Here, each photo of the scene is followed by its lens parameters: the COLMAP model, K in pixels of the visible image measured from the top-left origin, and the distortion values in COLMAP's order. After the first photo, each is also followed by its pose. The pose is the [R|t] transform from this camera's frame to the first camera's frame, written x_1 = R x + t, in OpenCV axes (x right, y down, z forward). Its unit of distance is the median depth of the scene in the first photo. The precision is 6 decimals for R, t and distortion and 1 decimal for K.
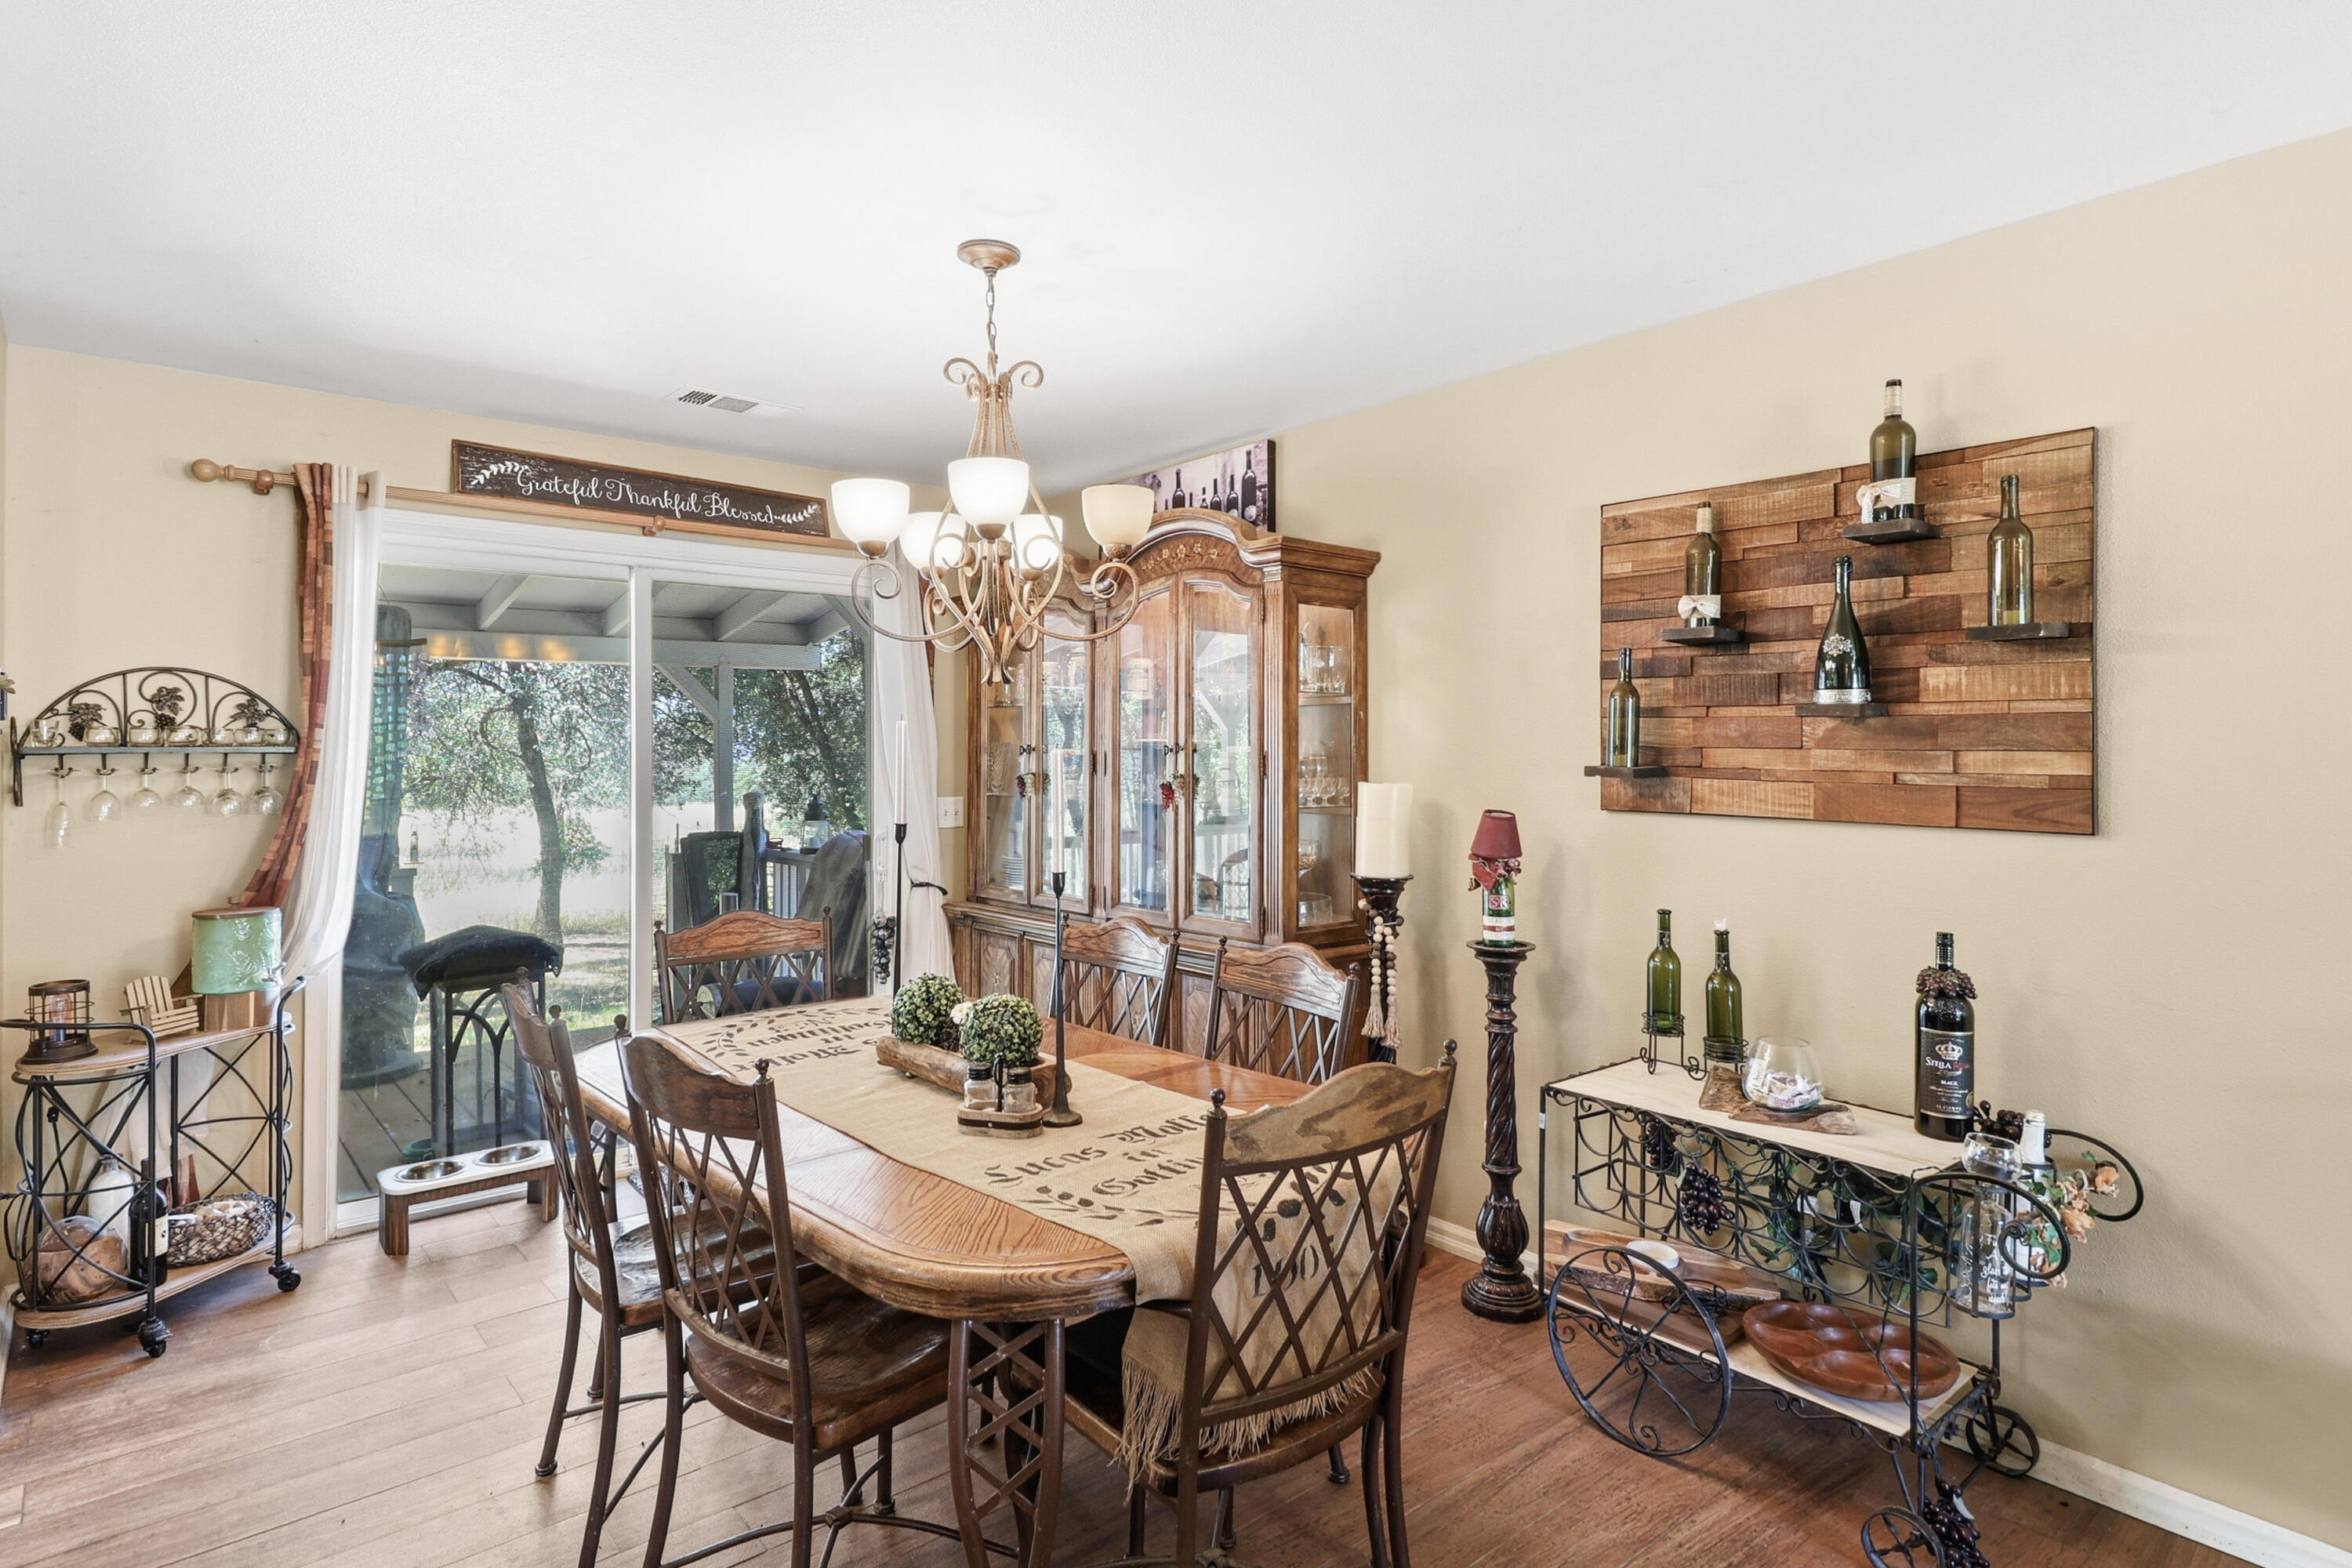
lens RADIAL K [[1256.5, 0, 1133.3], [0, 1256.5, 746.5], [0, 0, 1]] dist [0.015556, 0.000048]
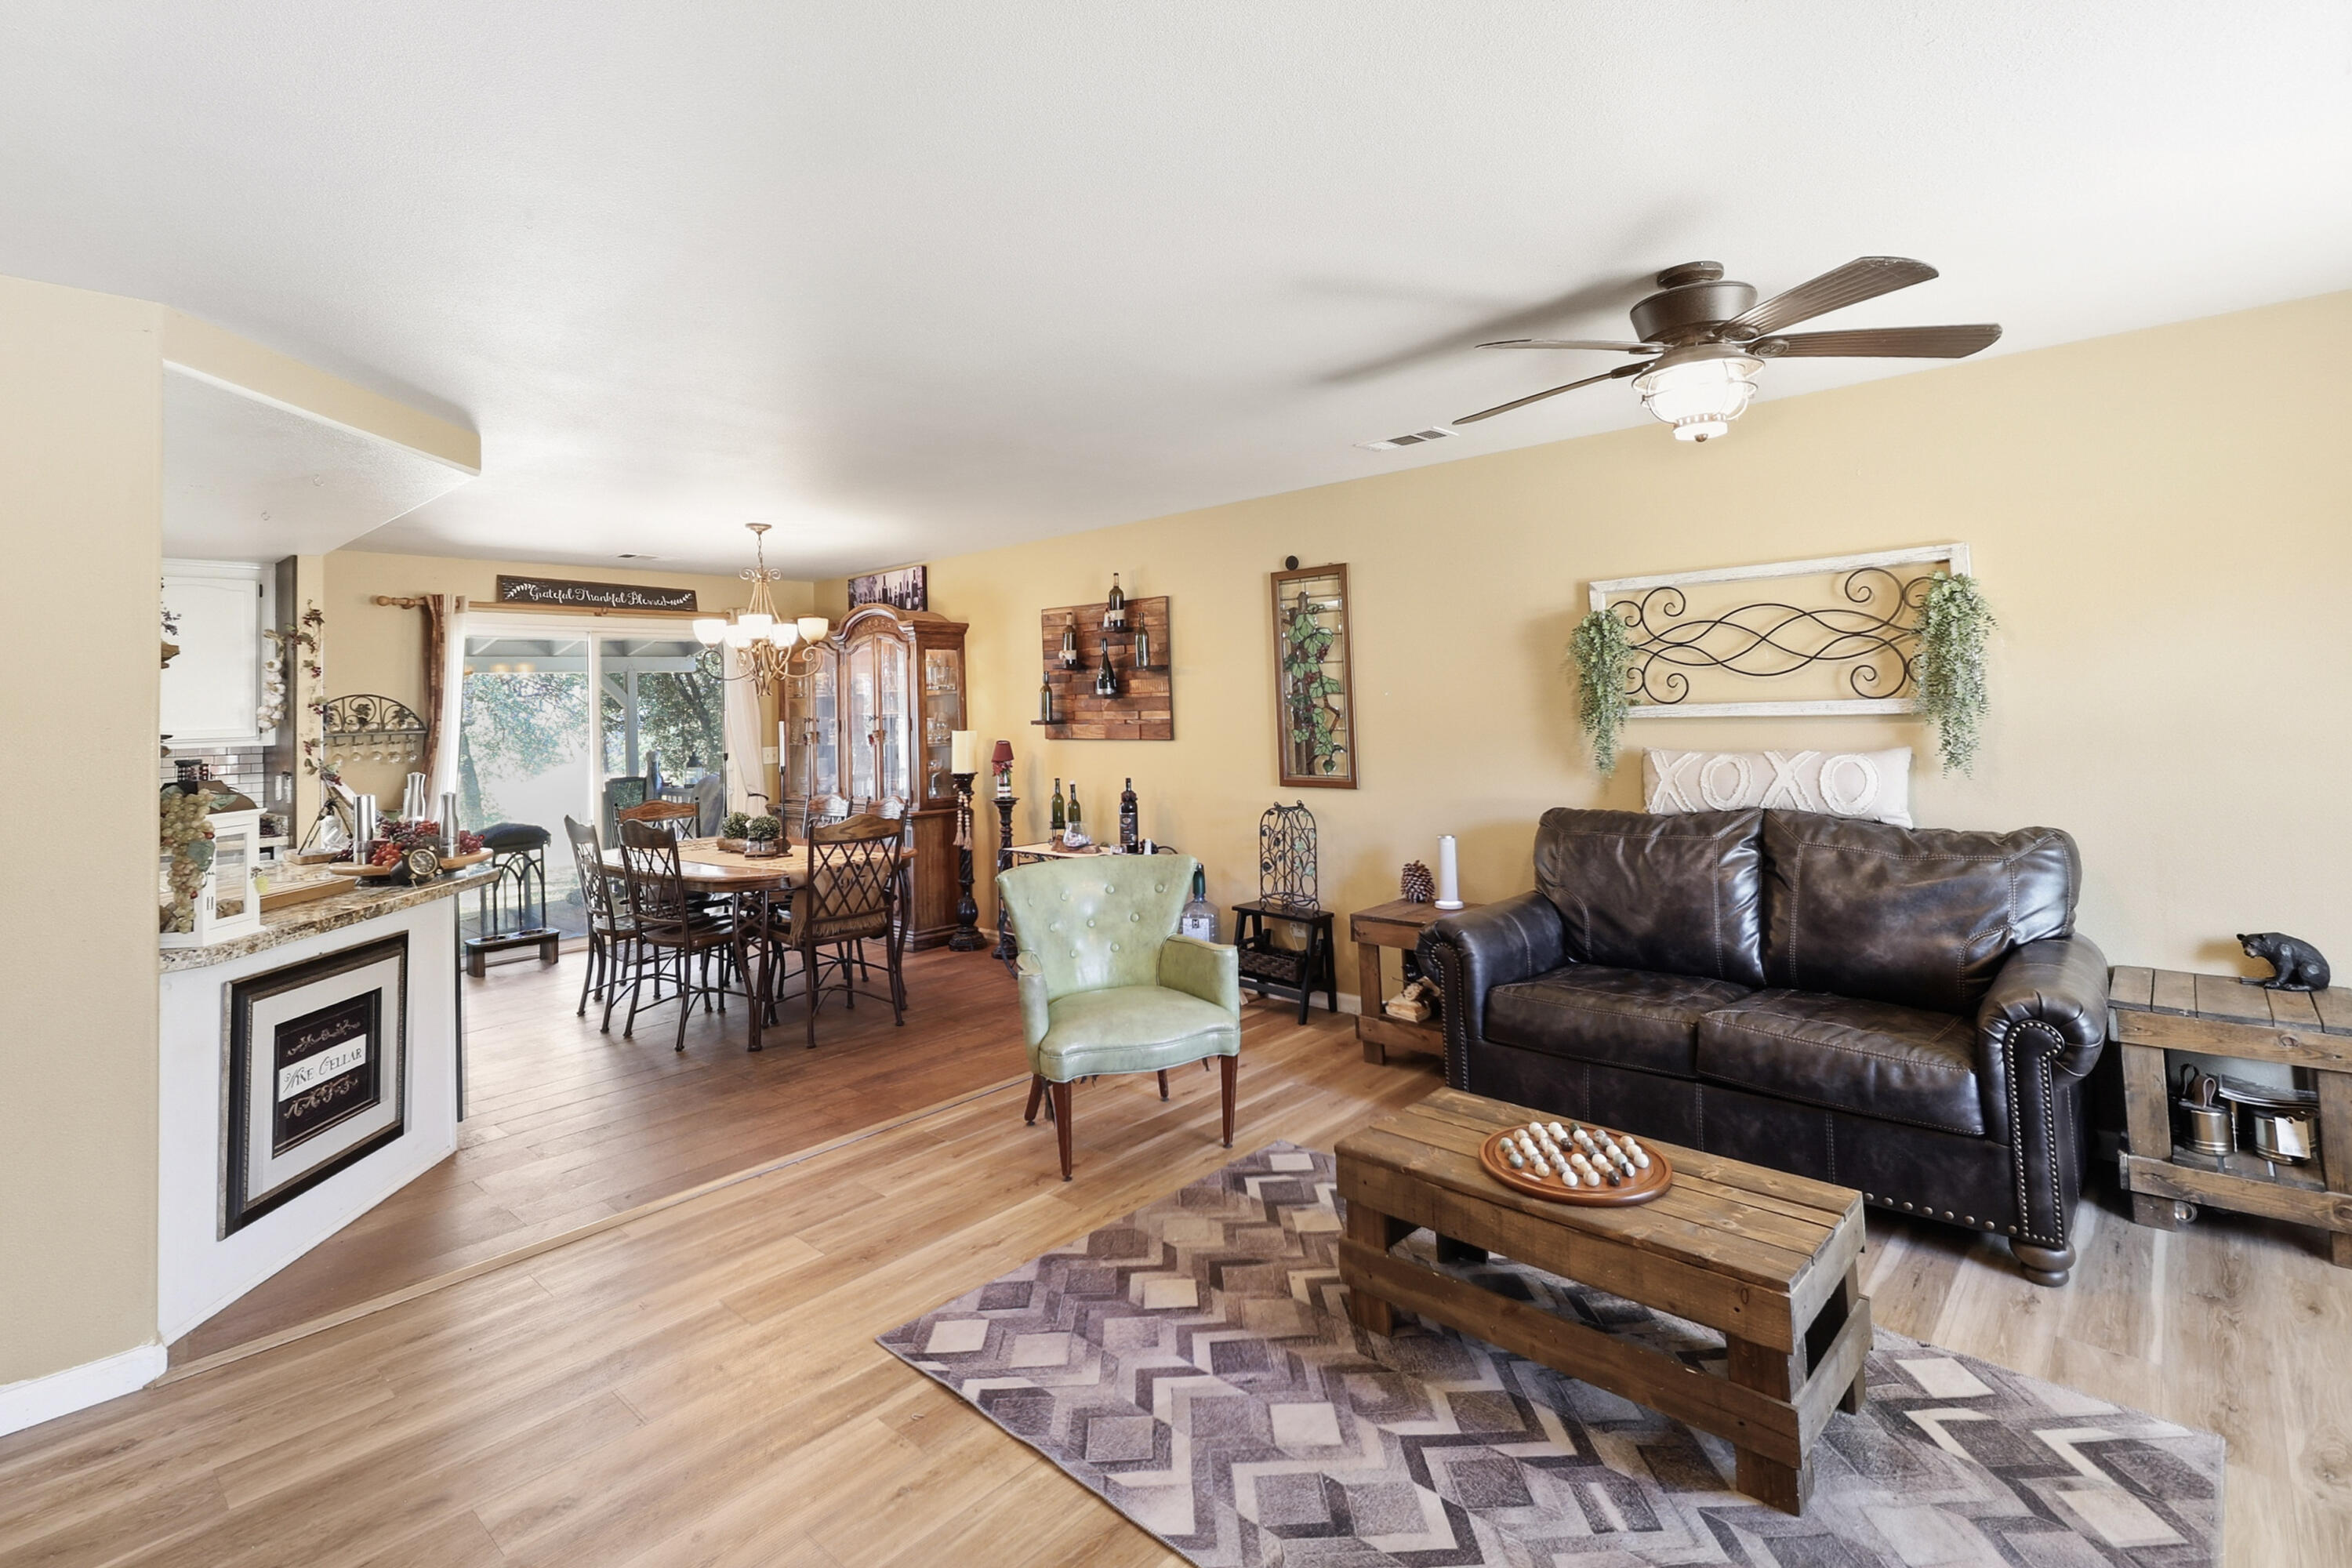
lens RADIAL K [[1087.3, 0, 1180.6], [0, 1087.3, 668.4], [0, 0, 1]] dist [-0.000481, -0.000887]
pose [[0.985384, -0.023766, 0.168683, 0.278511], [0.029808, 0.998998, -0.033376, -0.005663], [-0.167721, 0.037916, 0.985105, -1.034915]]
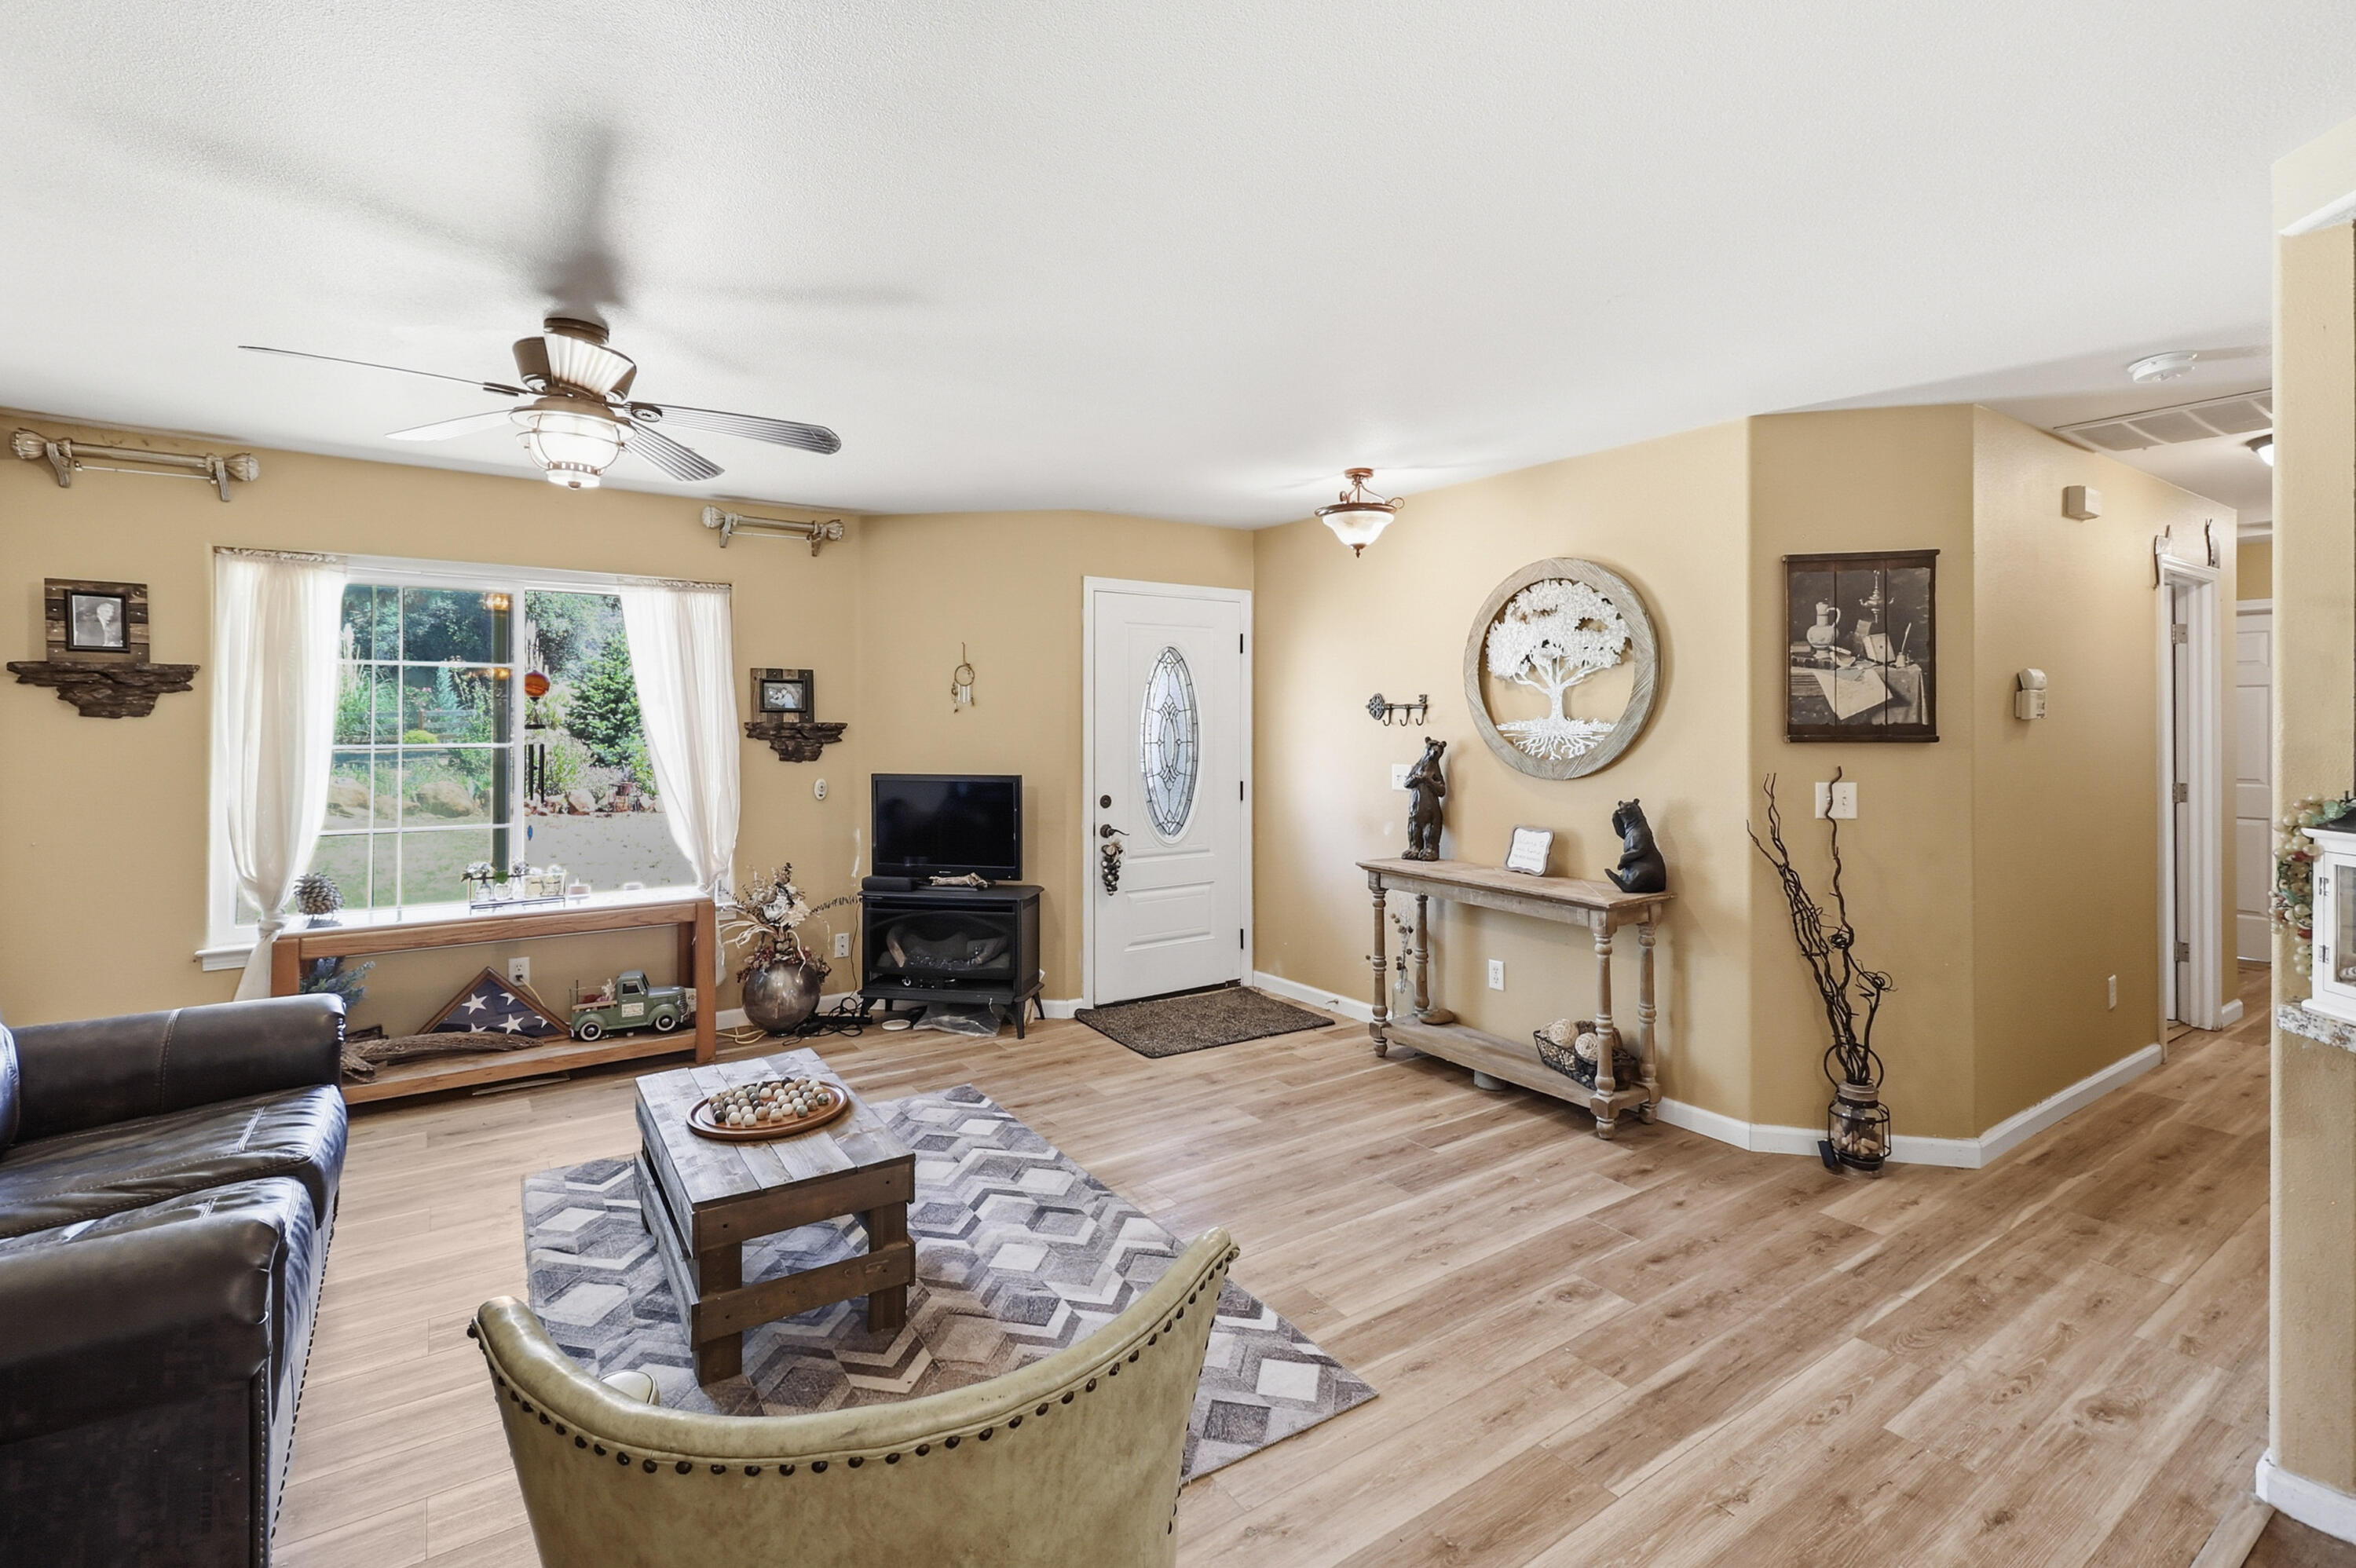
lens RADIAL K [[1082.3, 0, 1144.8], [0, 1082.3, 719.7], [0, 0, 1]] dist [0.019558, -0.000123]
pose [[-0.996396, 0.000142, 0.084822, 0.275753], [0.000028, 0.999999, -0.001347, -0.004345], [-0.084822, -0.001340, -0.996395, 0.512170]]
